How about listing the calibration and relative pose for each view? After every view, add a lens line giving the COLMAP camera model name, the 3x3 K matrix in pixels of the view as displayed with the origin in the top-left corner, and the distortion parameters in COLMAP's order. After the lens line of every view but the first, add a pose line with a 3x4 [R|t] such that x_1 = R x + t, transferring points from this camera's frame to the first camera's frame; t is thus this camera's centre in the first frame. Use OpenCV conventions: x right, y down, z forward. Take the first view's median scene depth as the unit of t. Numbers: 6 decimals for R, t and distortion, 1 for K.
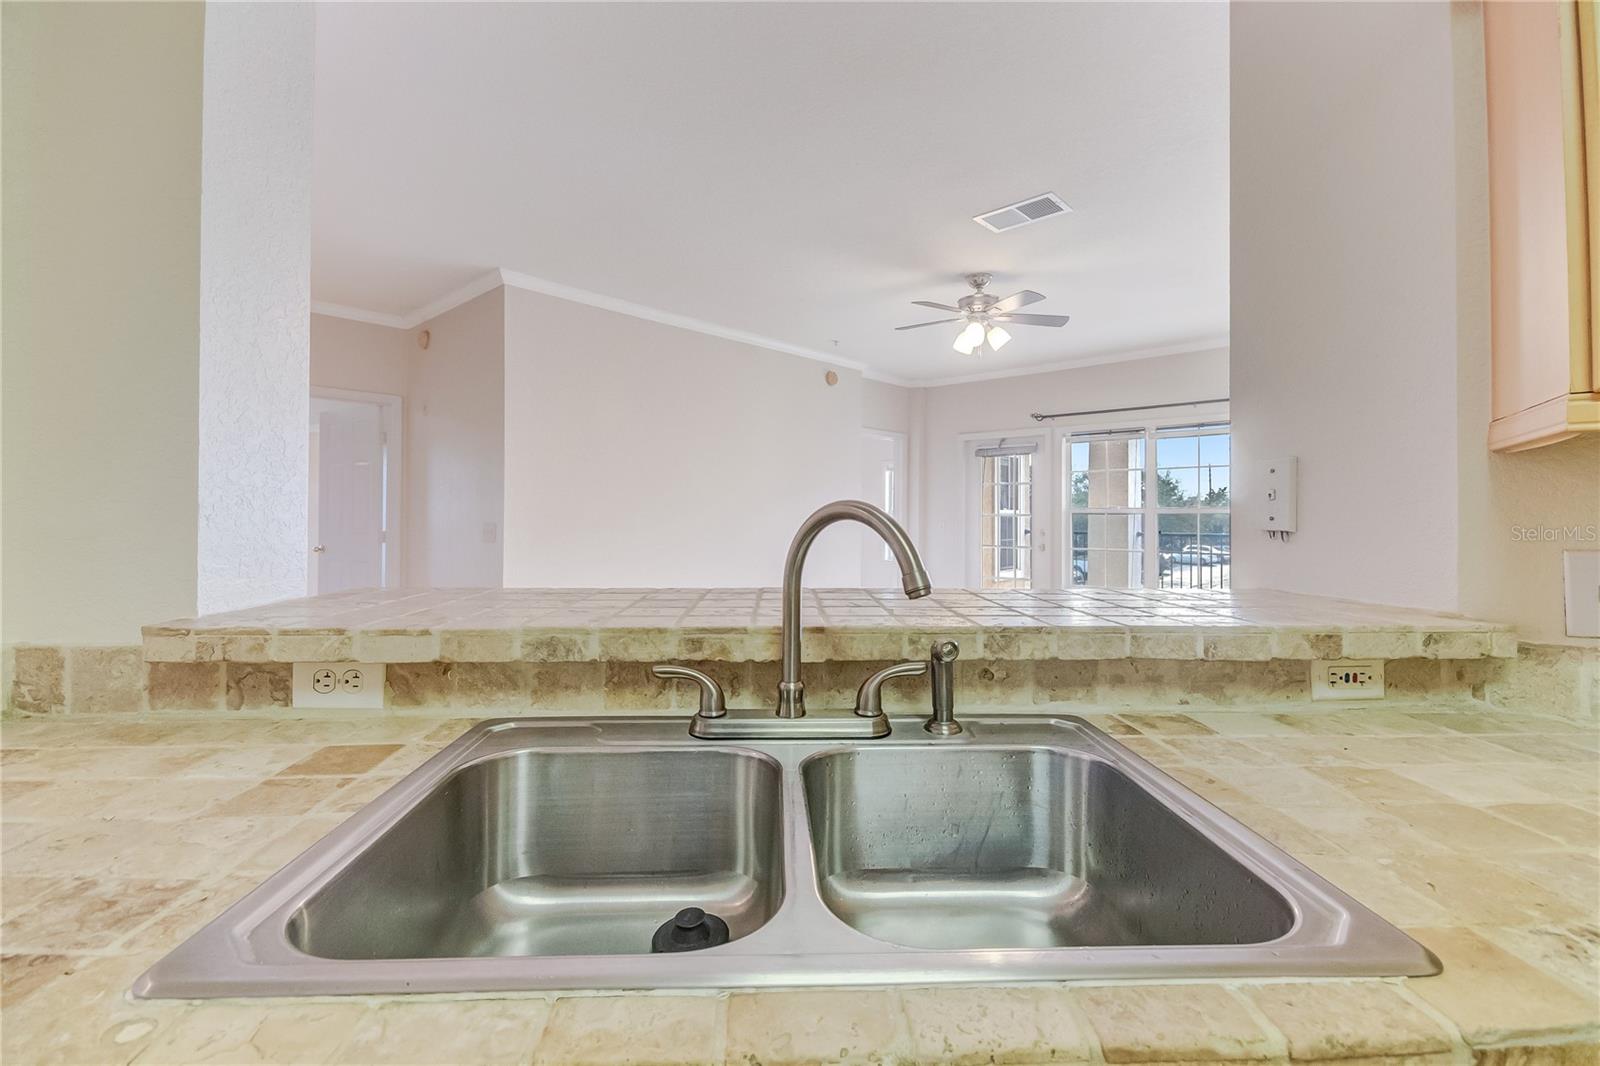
lens RADIAL K [[726.8, 0, 802.5], [0, 726.8, 509.9], [0, 0, 1]] dist [0.001264, -0.000211]
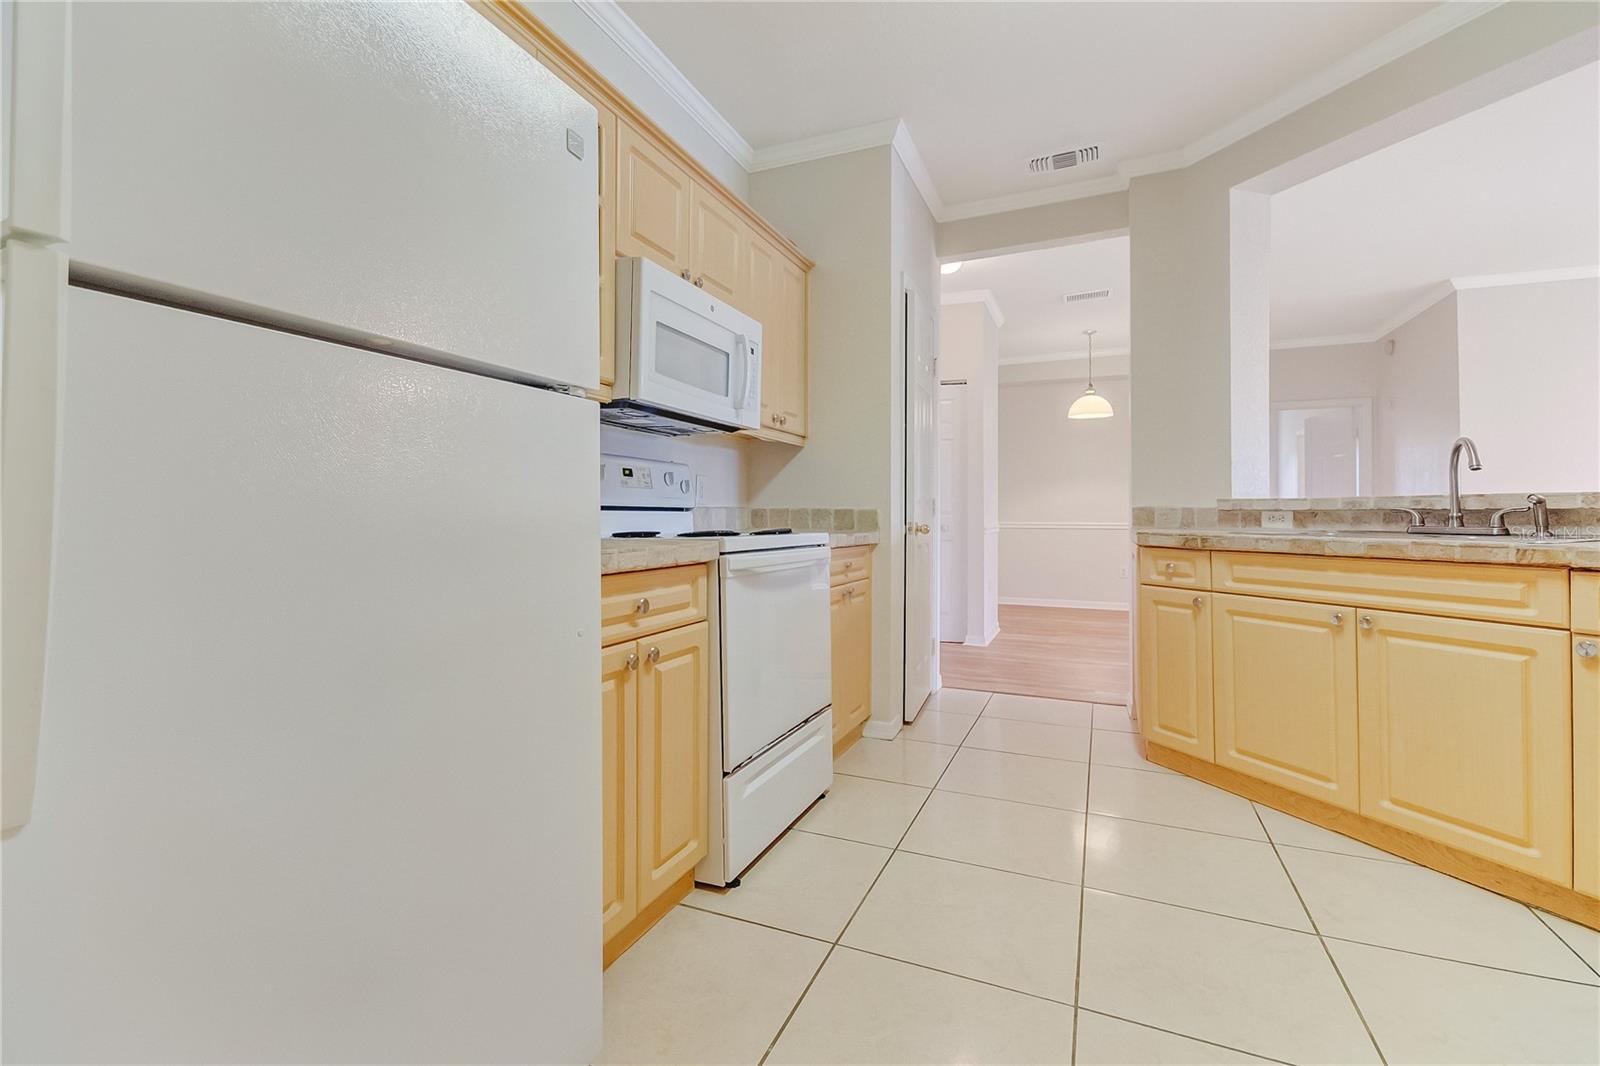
lens RADIAL K [[709.0, 0, 780.3], [0, 709.0, 507.5], [0, 0, 1]] dist [0.022768, -0.013841]
pose [[0.326063, -0.017457, -0.945187, 1.434774], [0.007637, 0.999846, -0.015832, 0.220297], [0.945317, -0.002056, 0.326146, -1.835587]]
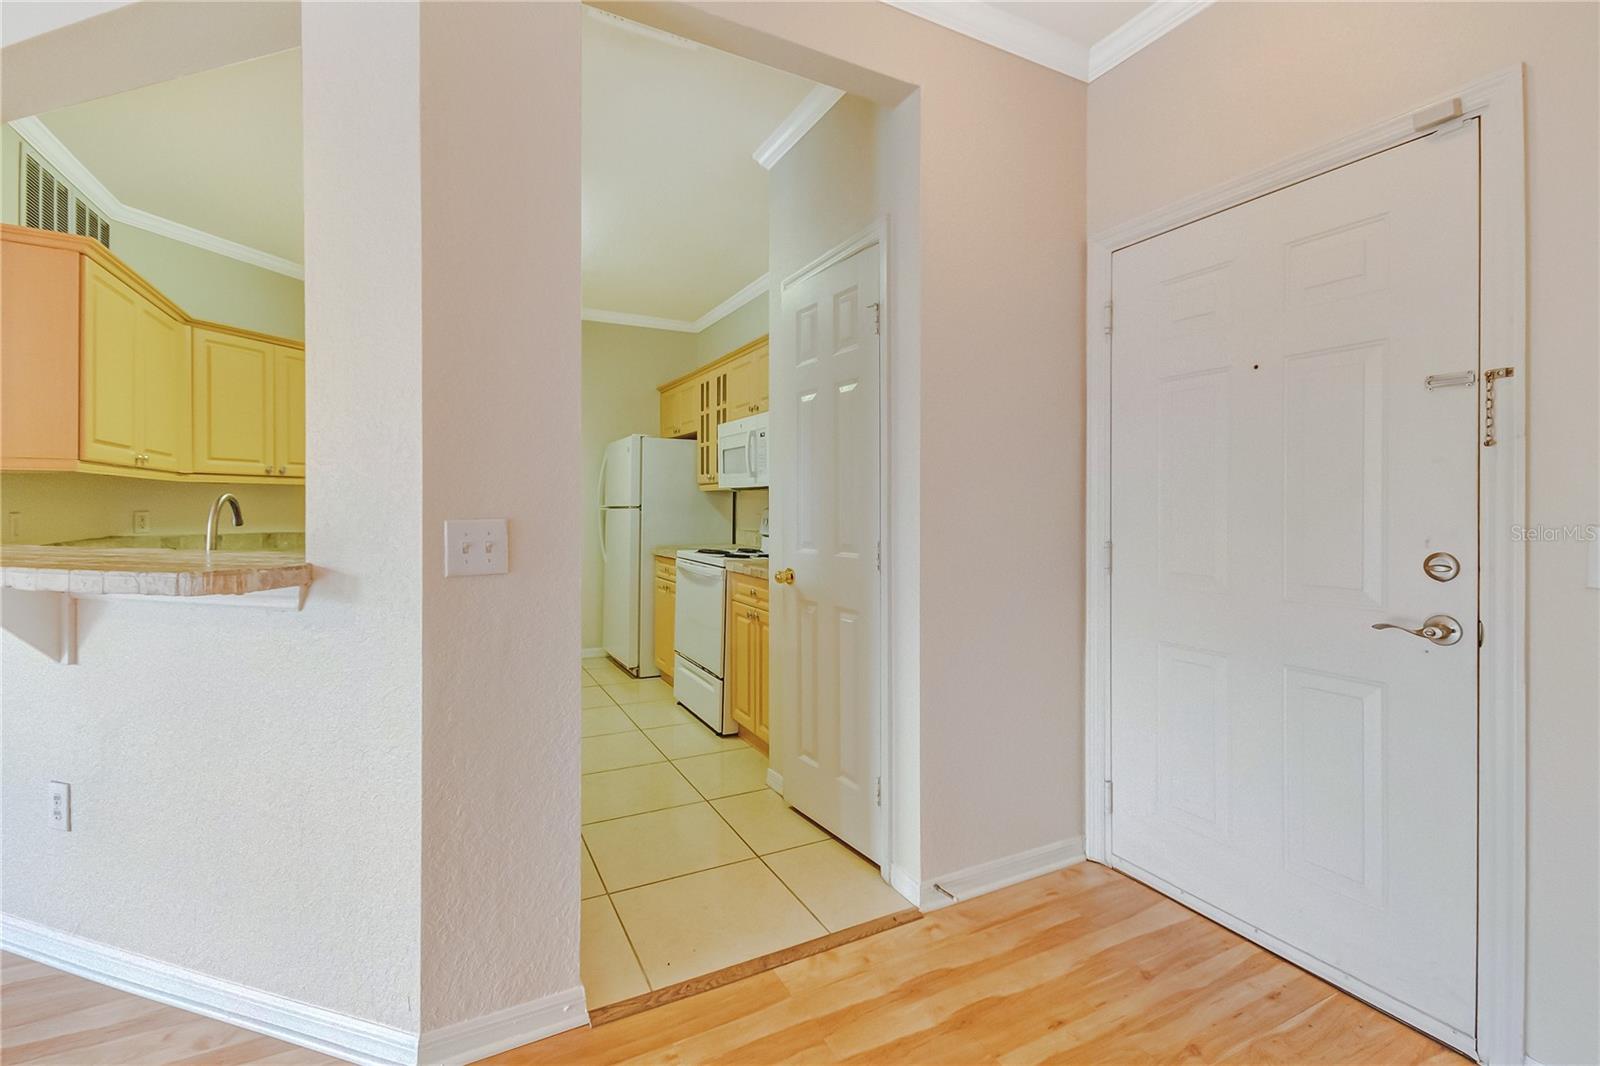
lens RADIAL K [[705.5, 0, 798.6], [0, 705.5, 506.1], [0, 0, 1]] dist [0.001535, 0.000423]
pose [[-0.944666, -0.008207, 0.327931, -2.350126], [-0.009681, 0.999949, -0.002865, 0.012619], [-0.327891, -0.005881, -0.944697, 2.322299]]
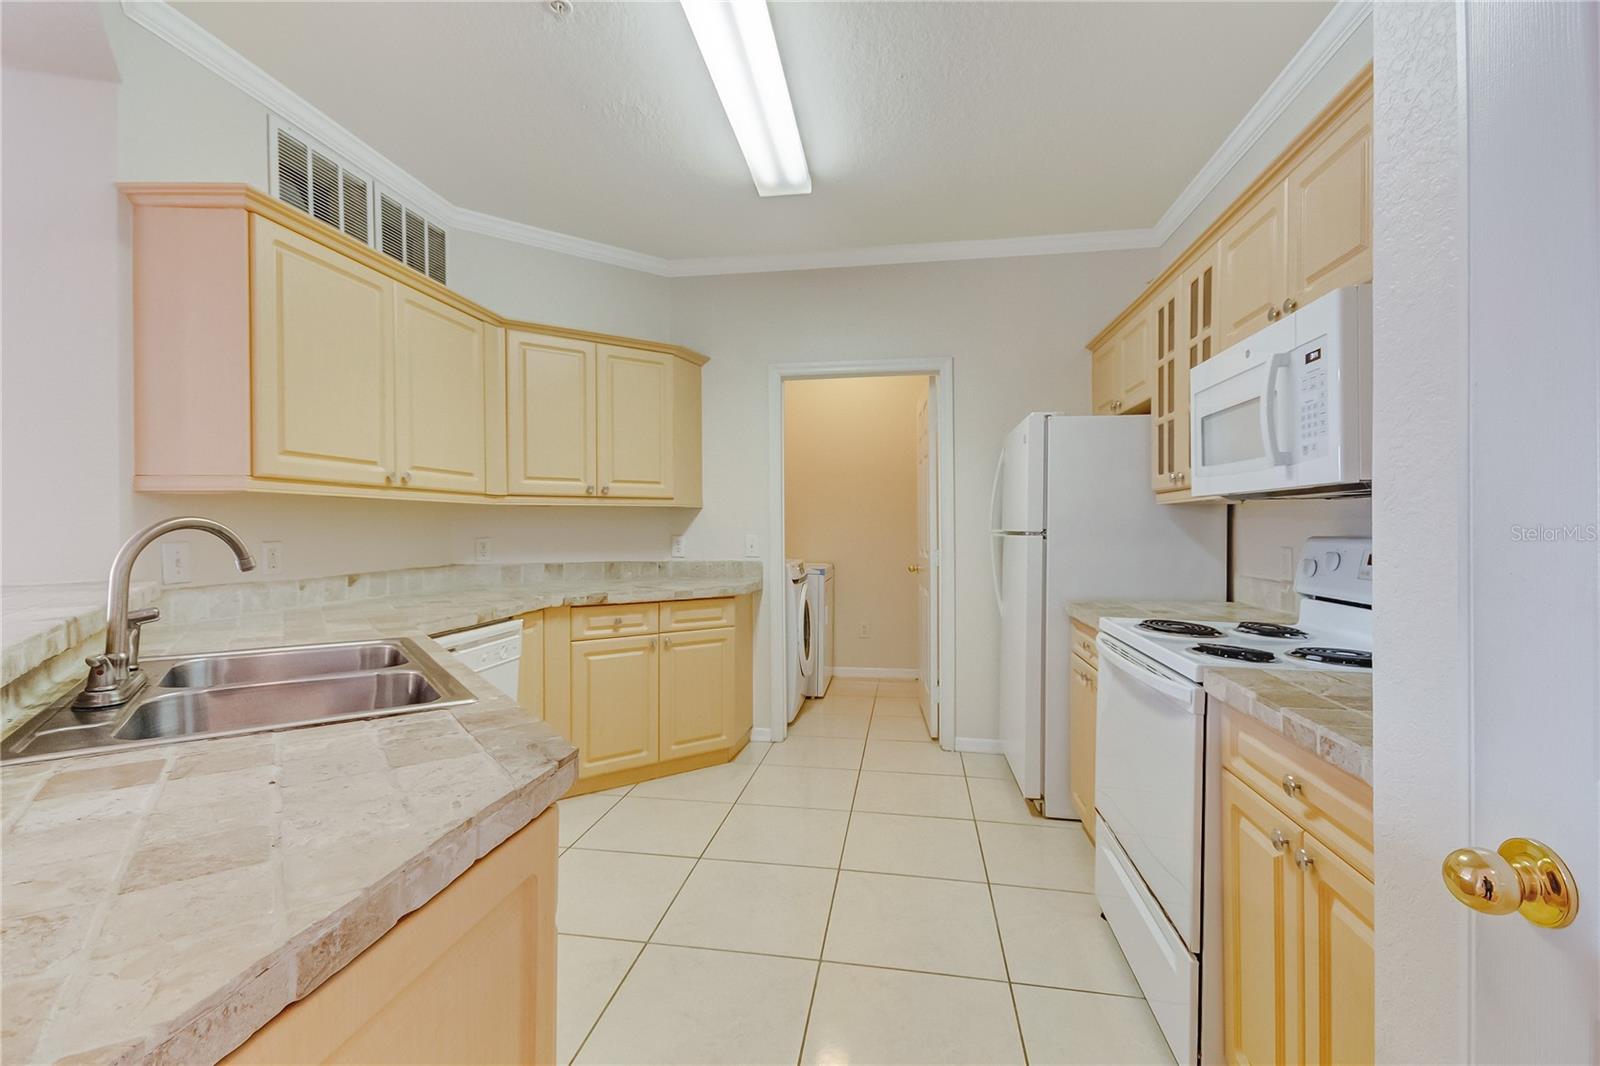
lens RADIAL K [[700.1, 0, 790.7], [0, 700.1, 529.0], [0, 0, 1]] dist [0.017247, -0.000598]
pose [[-0.554134, -0.008259, 0.832386, -1.585783], [-0.008027, 0.999957, 0.004578, -0.006371], [-0.832389, -0.004144, -0.554177, 0.624377]]
